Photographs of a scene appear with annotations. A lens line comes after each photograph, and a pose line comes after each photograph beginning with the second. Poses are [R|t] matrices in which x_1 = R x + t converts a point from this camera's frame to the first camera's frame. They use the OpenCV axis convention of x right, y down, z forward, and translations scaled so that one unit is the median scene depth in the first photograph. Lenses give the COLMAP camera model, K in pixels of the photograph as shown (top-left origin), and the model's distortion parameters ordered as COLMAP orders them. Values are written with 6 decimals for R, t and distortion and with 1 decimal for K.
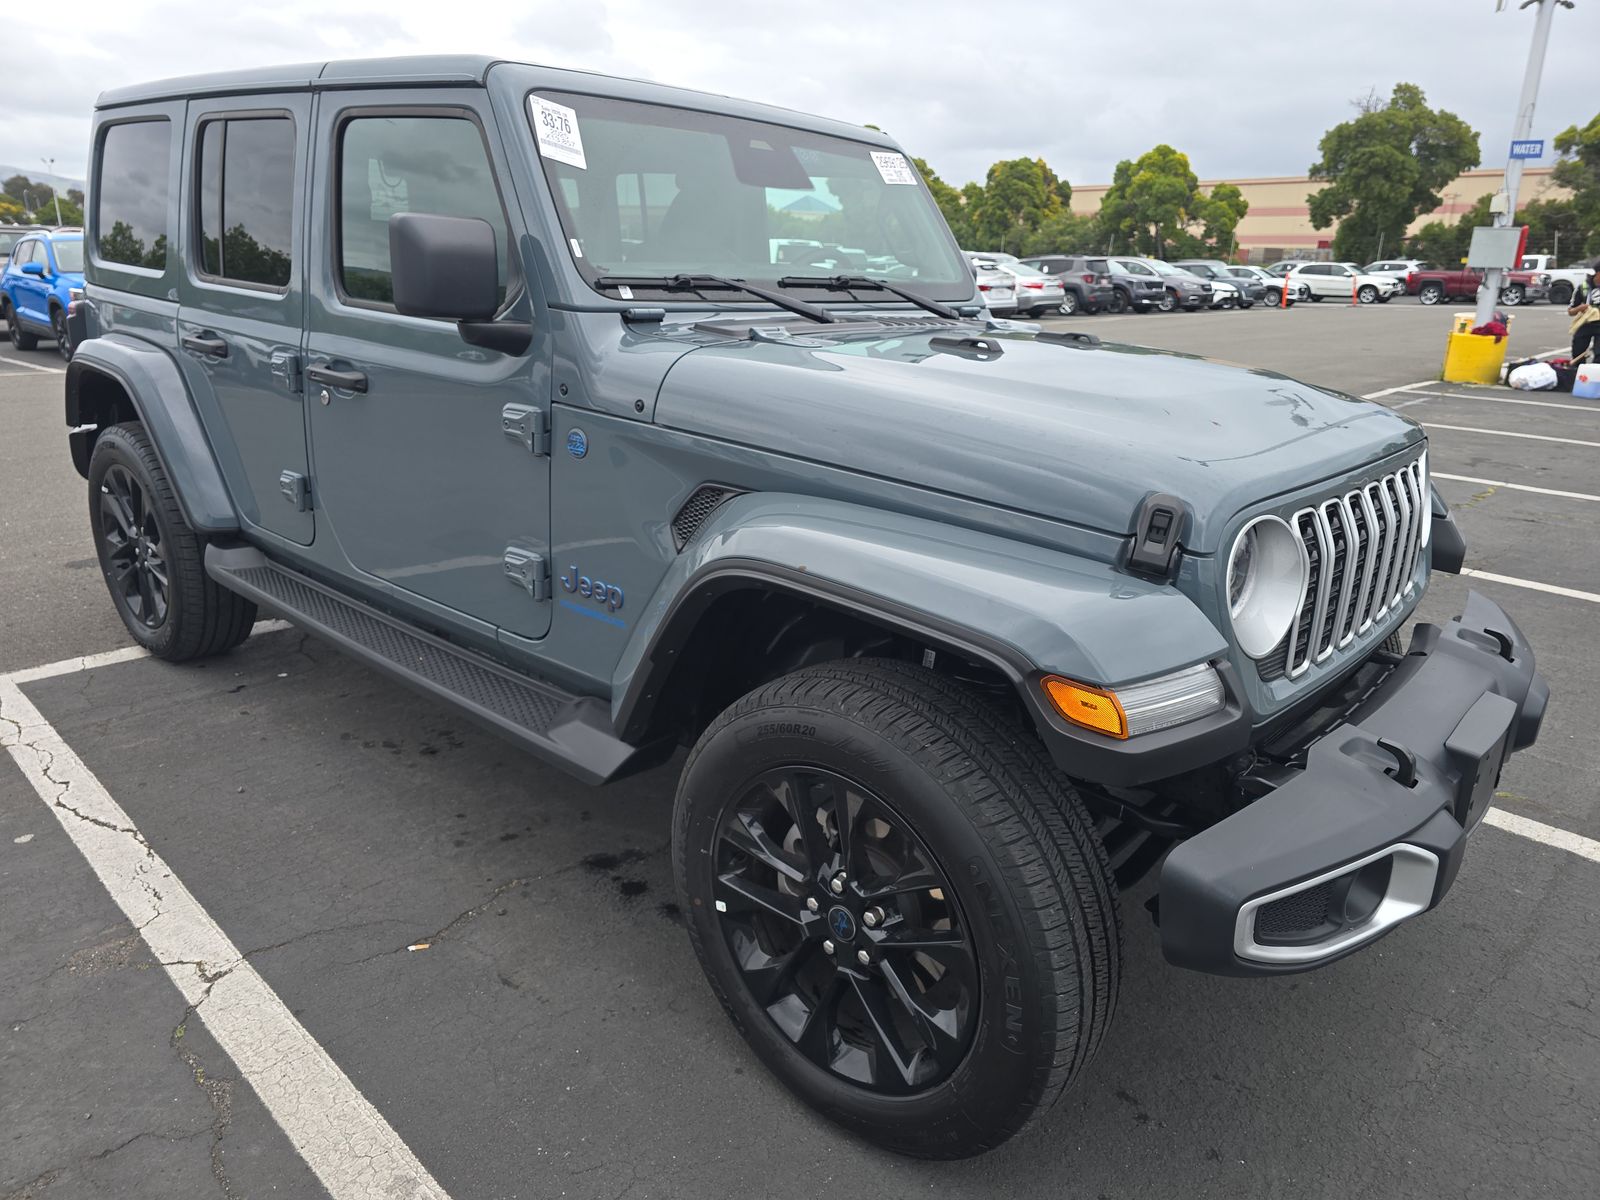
lens RADIAL K [[1105.6, 0, 798.1], [0, 1105.6, 602.1], [0, 0, 1]] dist [0.024921, -0.018850]
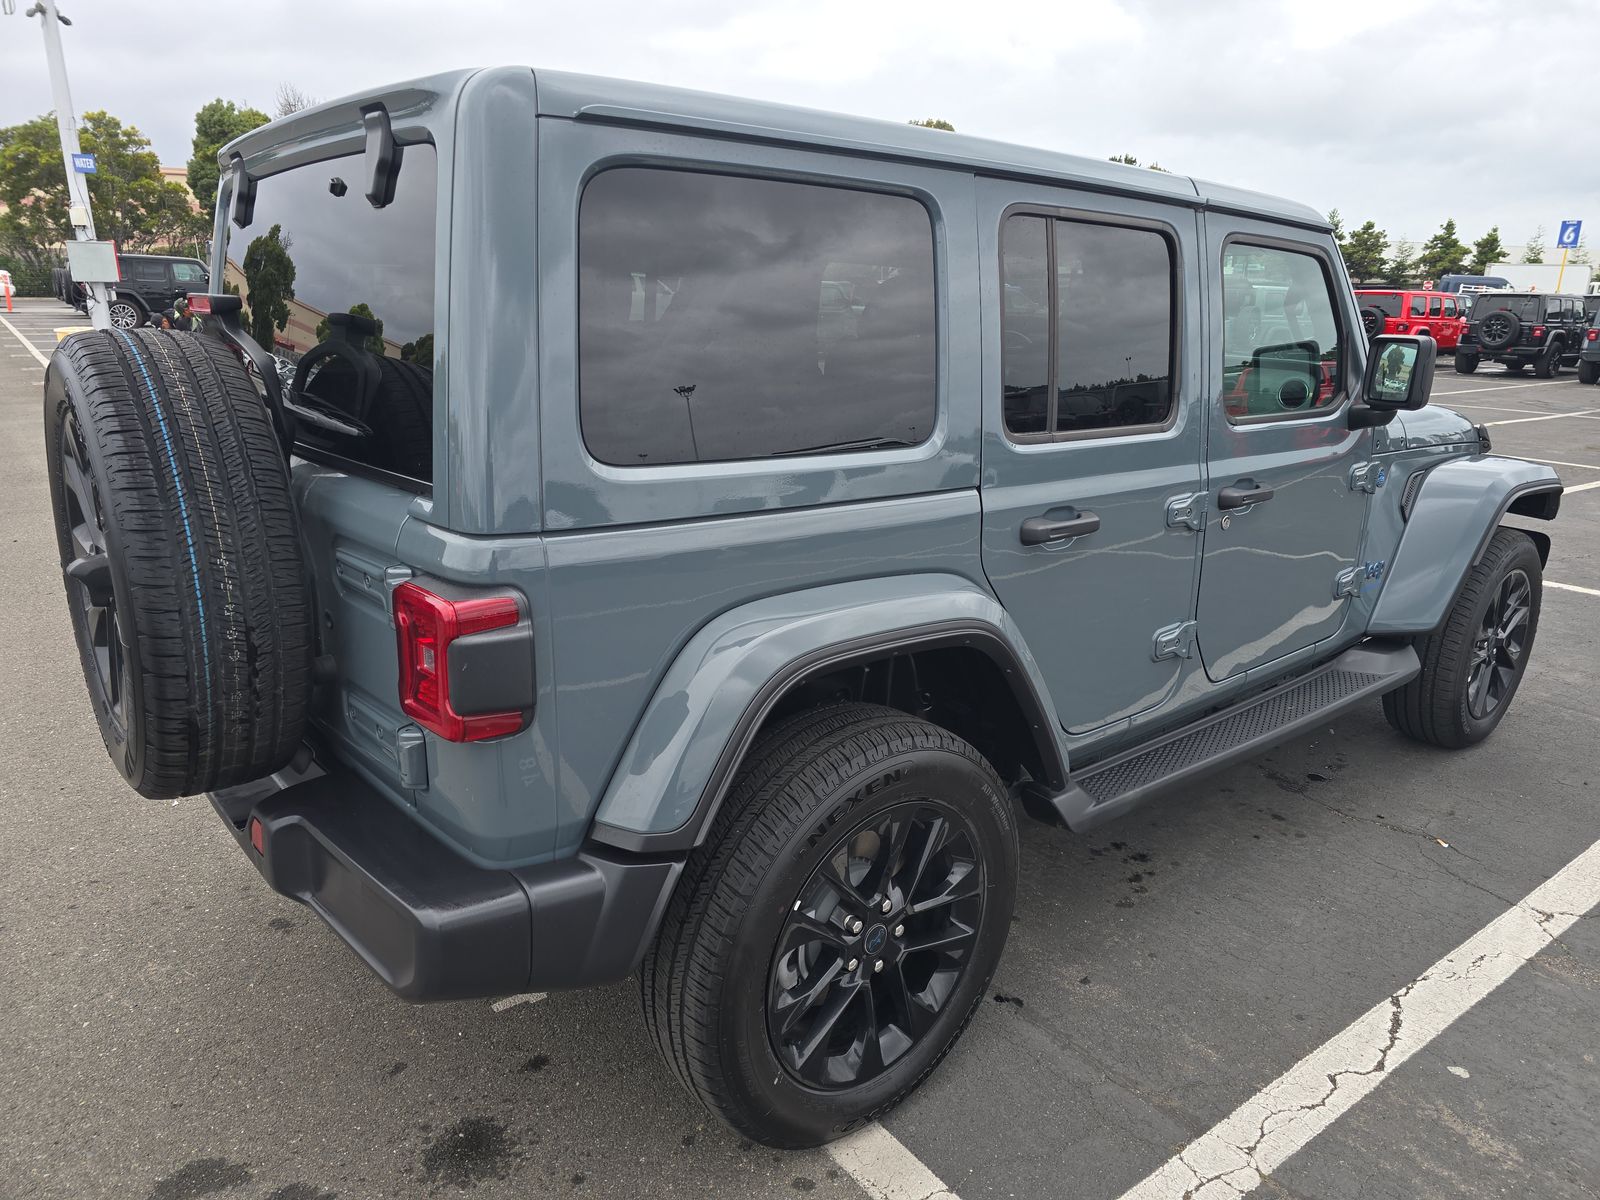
lens RADIAL K [[1105.6, 0, 795.9], [0, 1105.6, 602.8], [0, 0, 1]] dist [0.024921, -0.018850]
pose [[0.134849, -0.301781, 0.943792, -1.488060], [0.286048, 0.923795, 0.254517, -0.500352], [-0.948679, 0.235648, 0.210896, 1.231566]]
